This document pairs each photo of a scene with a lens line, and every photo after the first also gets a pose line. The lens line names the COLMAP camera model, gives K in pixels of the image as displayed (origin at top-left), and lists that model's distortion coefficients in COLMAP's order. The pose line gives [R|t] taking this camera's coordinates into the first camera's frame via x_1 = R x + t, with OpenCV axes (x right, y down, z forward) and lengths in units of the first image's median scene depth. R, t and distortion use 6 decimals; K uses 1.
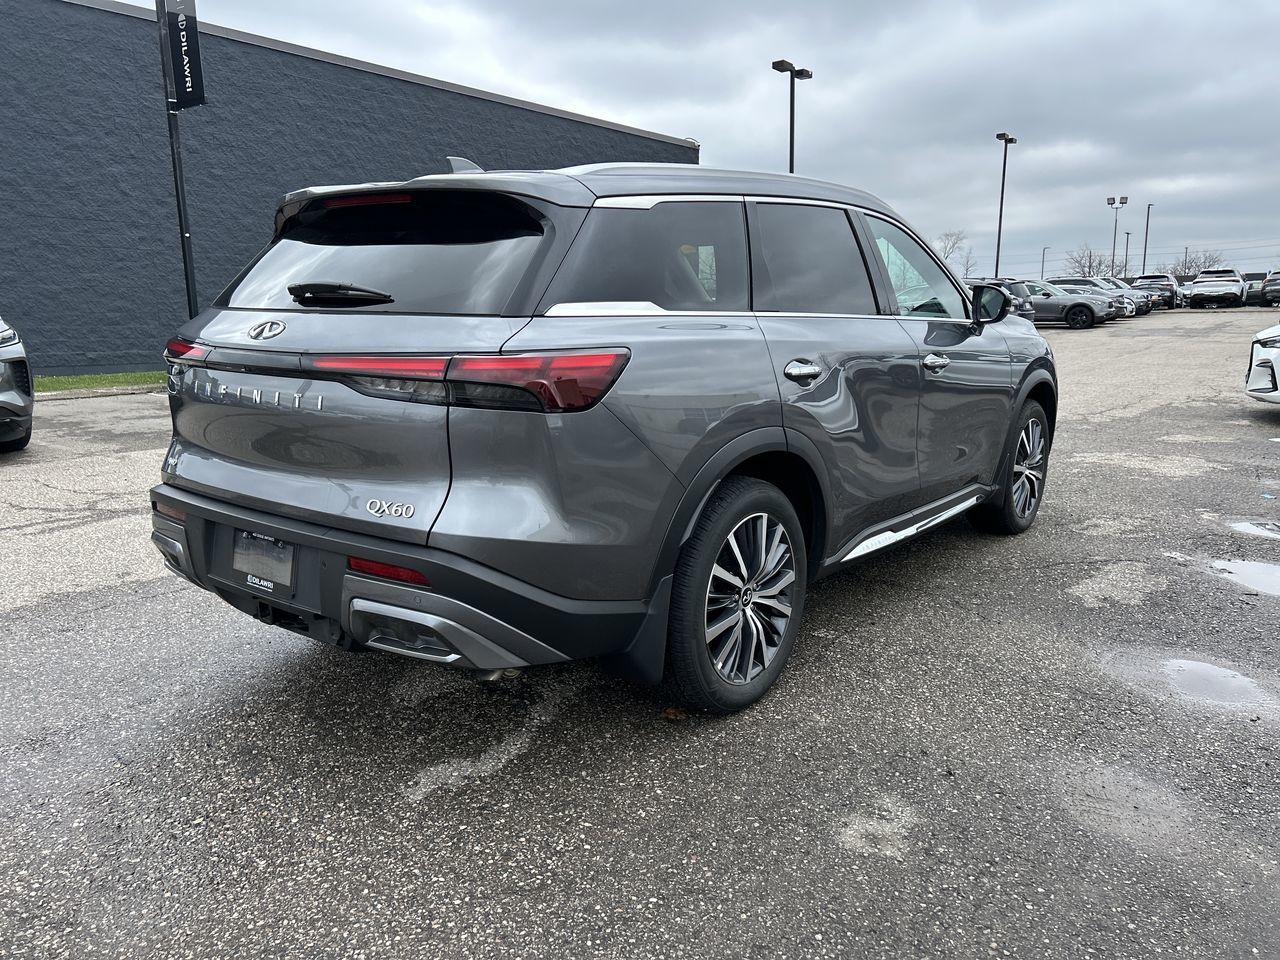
lens RADIAL K [[958.5, 0, 637.9], [0, 958.5, 488.4], [0, 0, 1]] dist [0.059506, -0.066040]
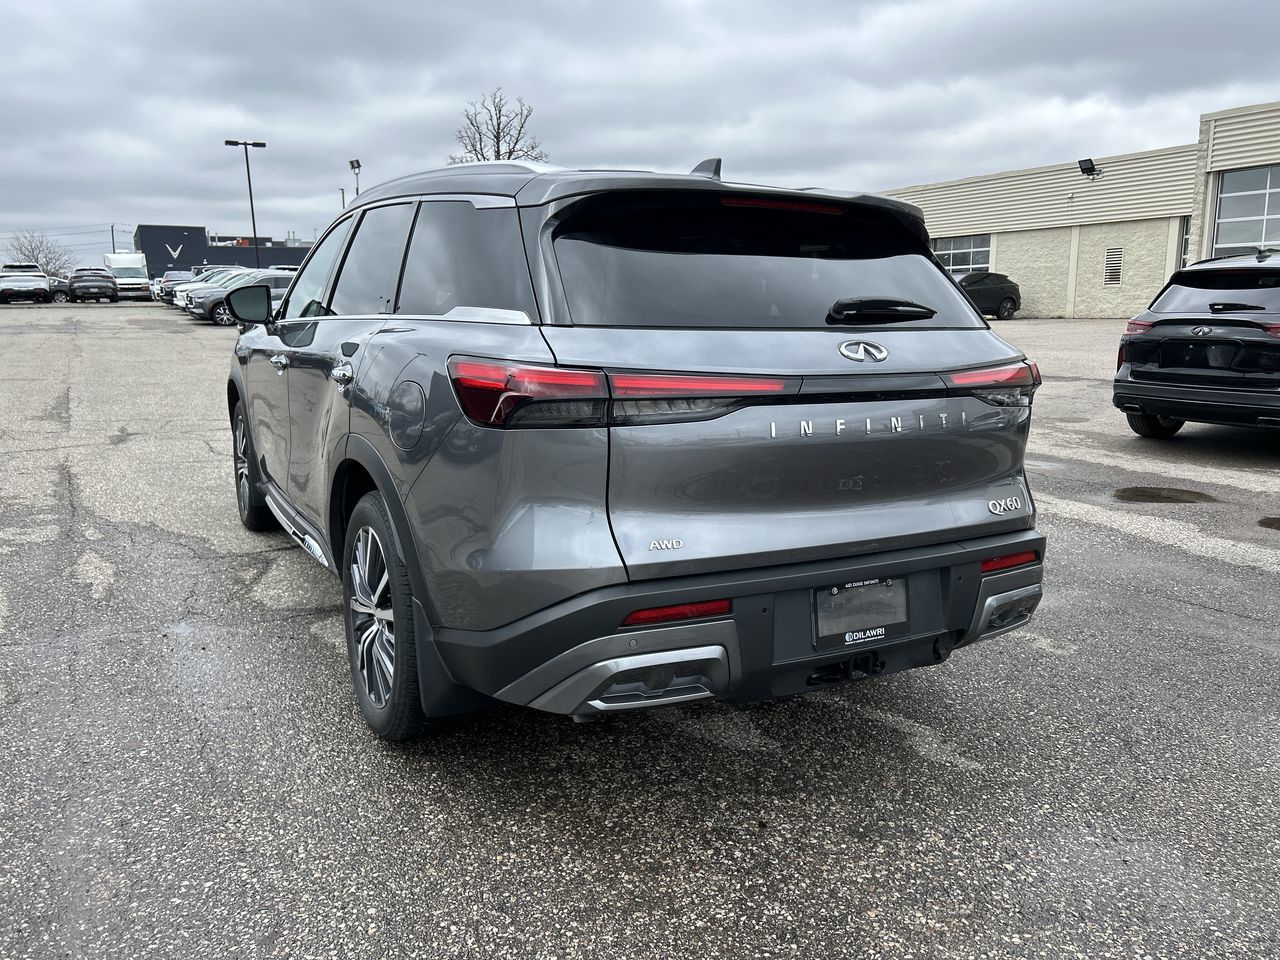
lens RADIAL K [[958.5, 0, 652.5], [0, 958.5, 492.0], [0, 0, 1]] dist [0.059506, -0.066040]
pose [[0.386392, -0.172824, 0.905998, -1.081366], [0.164600, 0.979440, 0.116634, -0.144926], [-0.907529, 0.104061, 0.406895, 0.697223]]
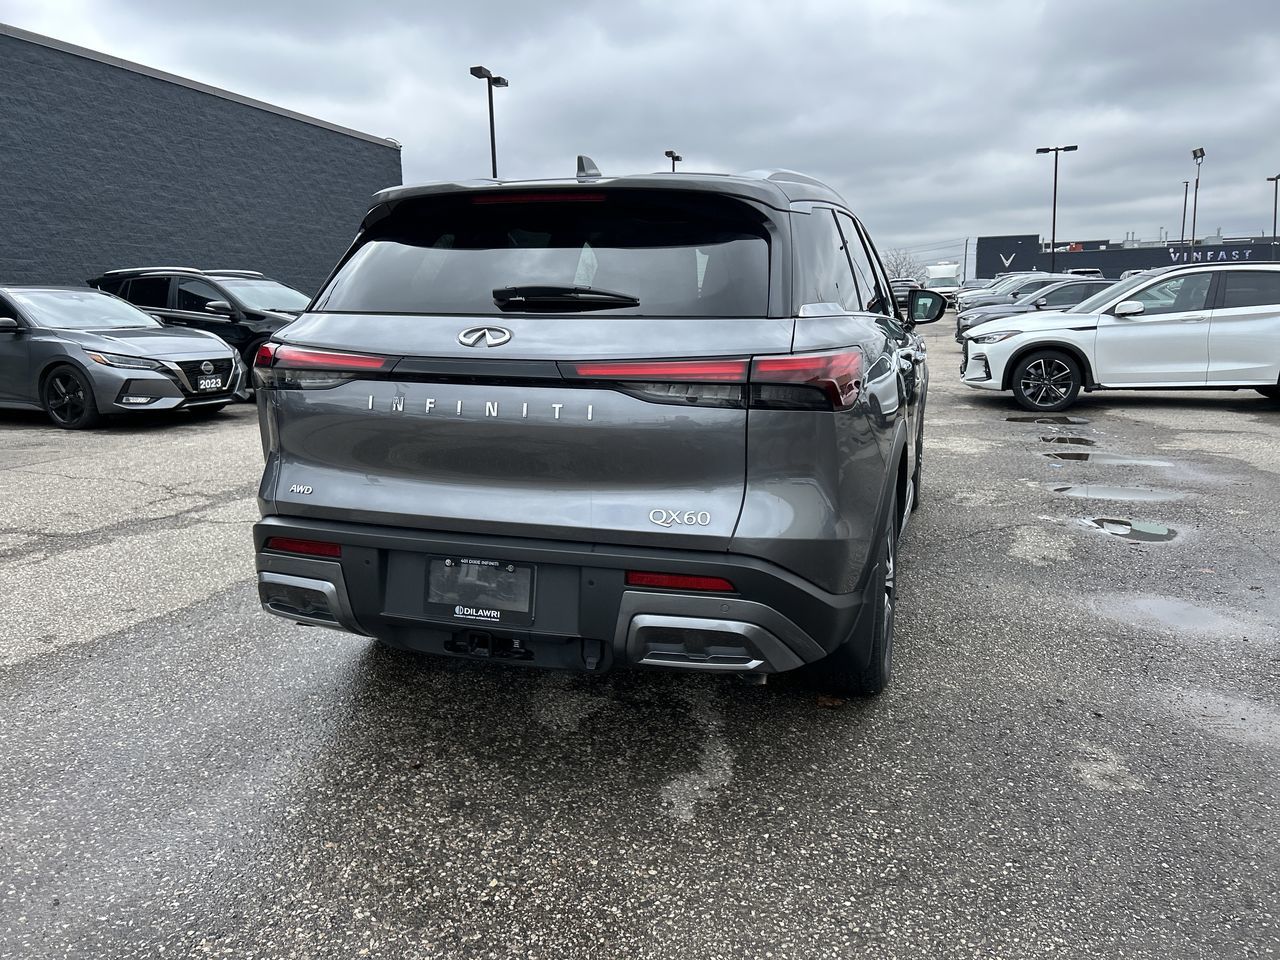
lens RADIAL K [[958.5, 0, 638.1], [0, 958.5, 476.3], [0, 0, 1]] dist [0.059506, -0.066040]
pose [[0.941424, -0.062180, 0.331444, -0.468449], [0.067718, 0.997691, -0.005175, -0.014107], [-0.330357, 0.027317, 0.943461, 0.080767]]
